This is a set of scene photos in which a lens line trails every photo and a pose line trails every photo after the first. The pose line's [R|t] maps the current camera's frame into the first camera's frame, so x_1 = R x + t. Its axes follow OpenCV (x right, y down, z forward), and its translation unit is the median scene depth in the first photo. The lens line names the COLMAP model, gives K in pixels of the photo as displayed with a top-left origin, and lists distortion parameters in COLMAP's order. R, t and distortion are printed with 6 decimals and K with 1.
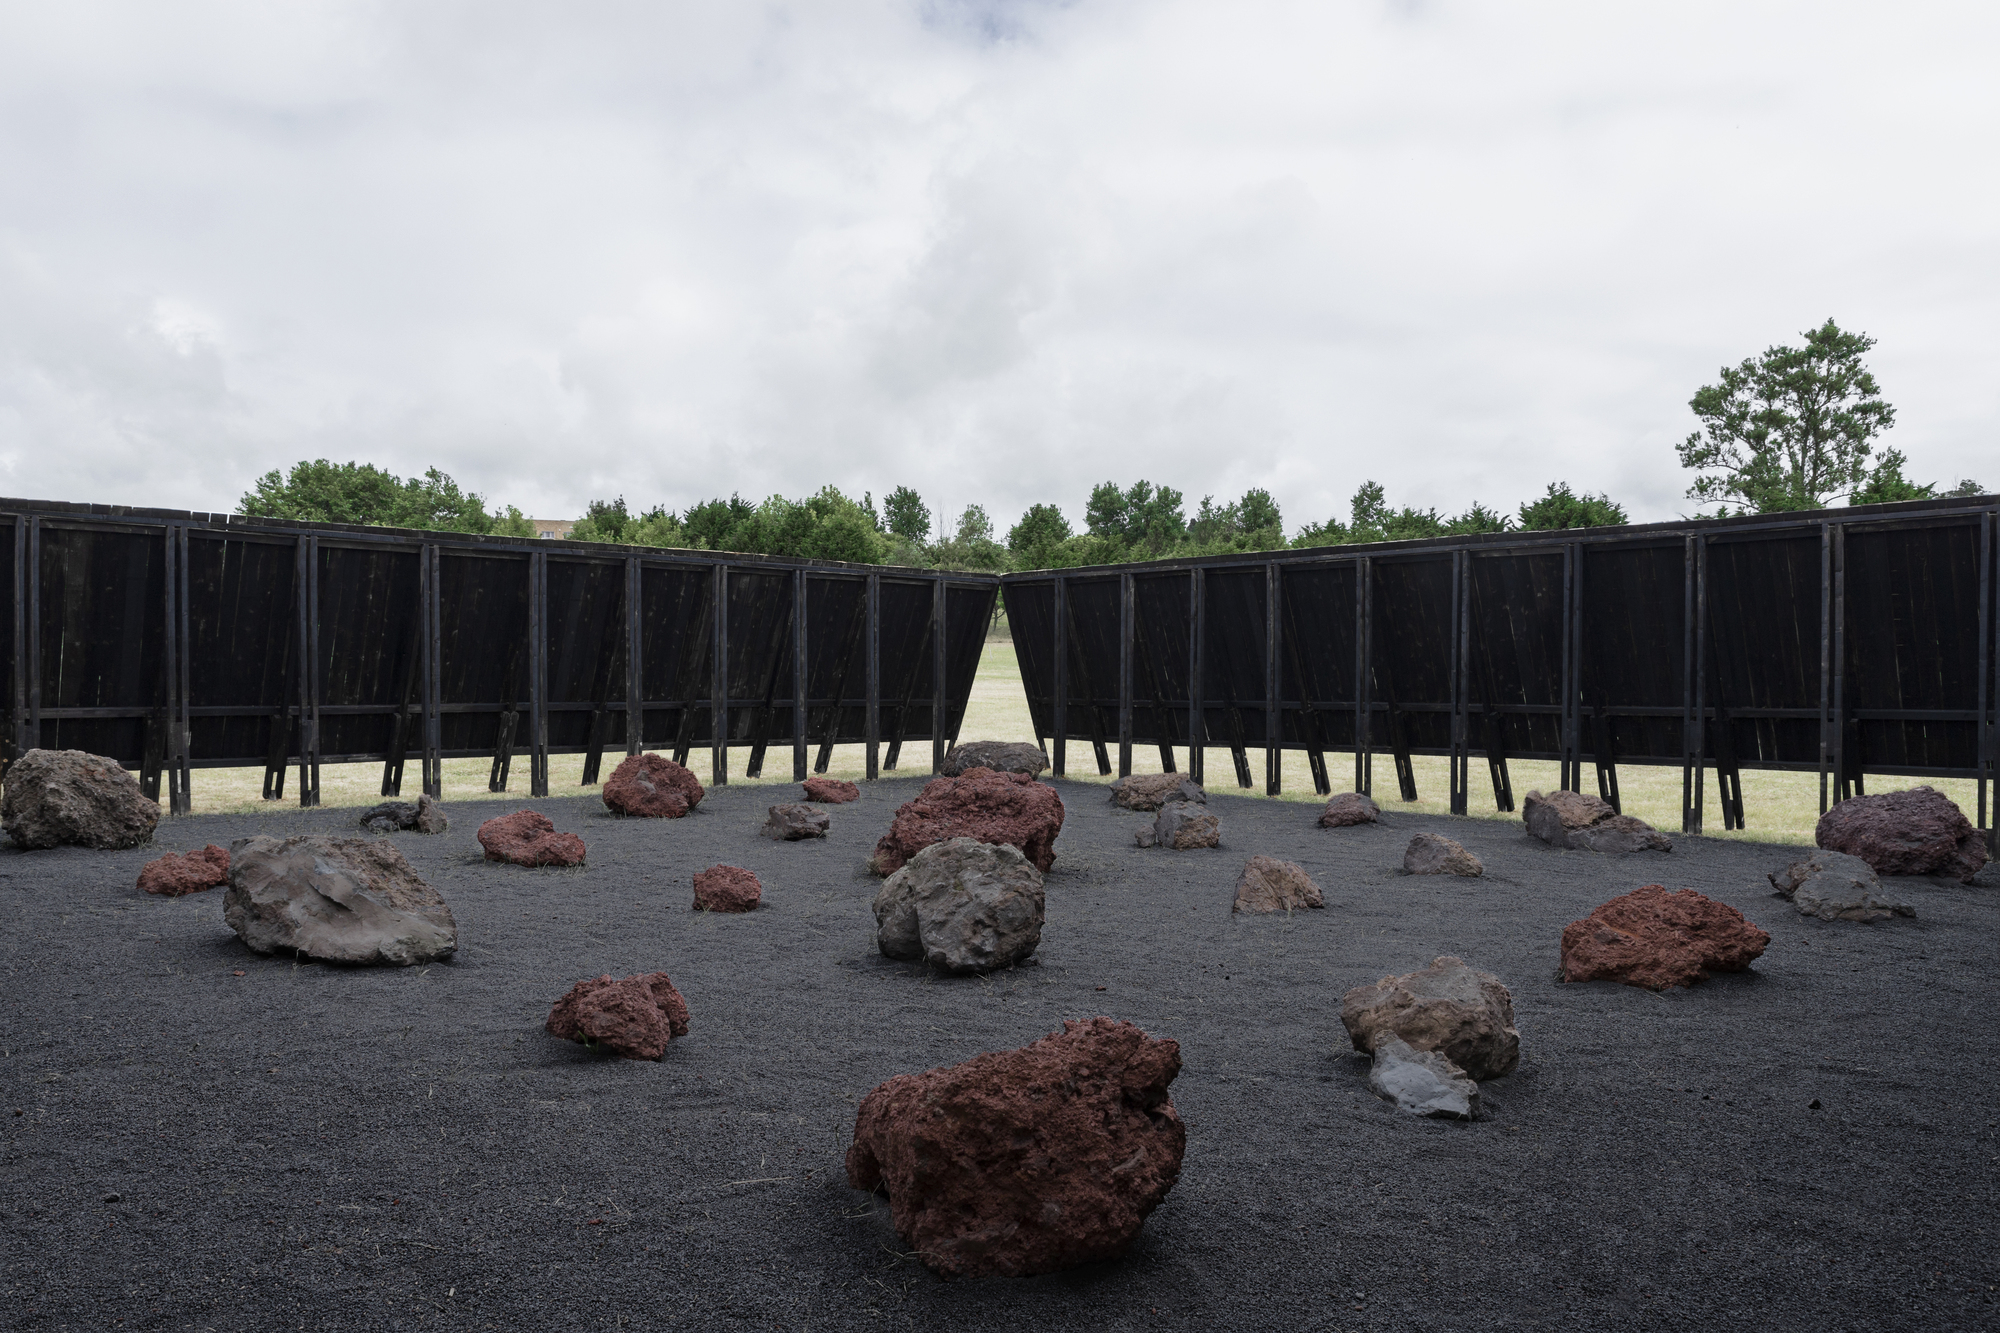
lens RADIAL K [[1616.6, 0, 998.4], [0, 1616.6, 716.3], [0, 0, 1]] dist [-0.005874, -0.001866]
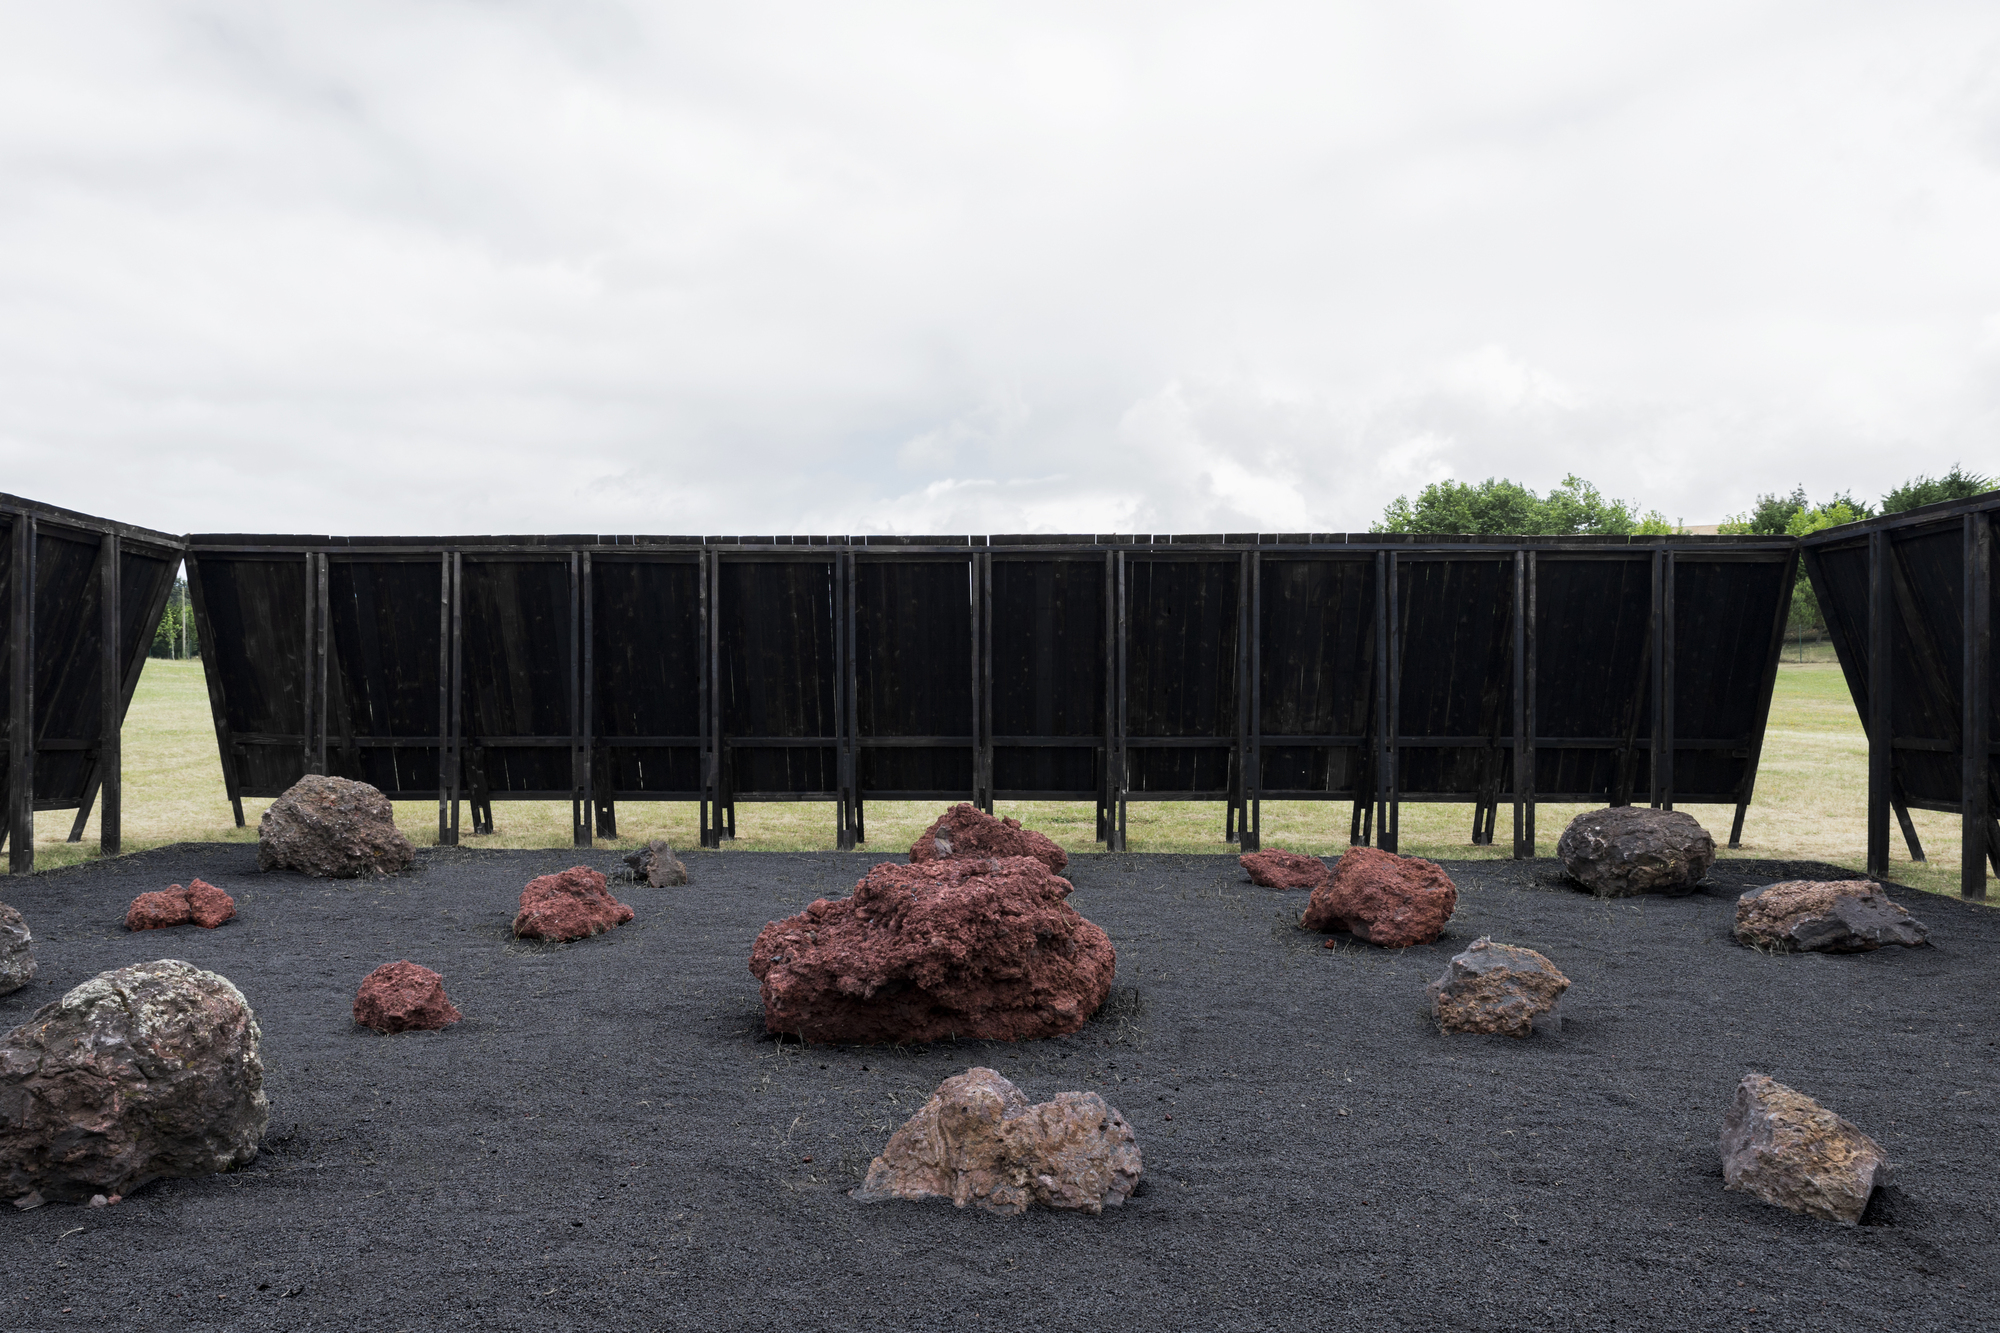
lens RADIAL K [[1616.6, 0, 998.4], [0, 1616.6, 716.3], [0, 0, 1]] dist [-0.005874, -0.001866]
pose [[0.641905, 0.000705, -0.766784, 0.239657], [-0.017641, 0.999748, -0.013849, -0.005290], [0.766582, 0.022417, 0.641755, 0.338499]]
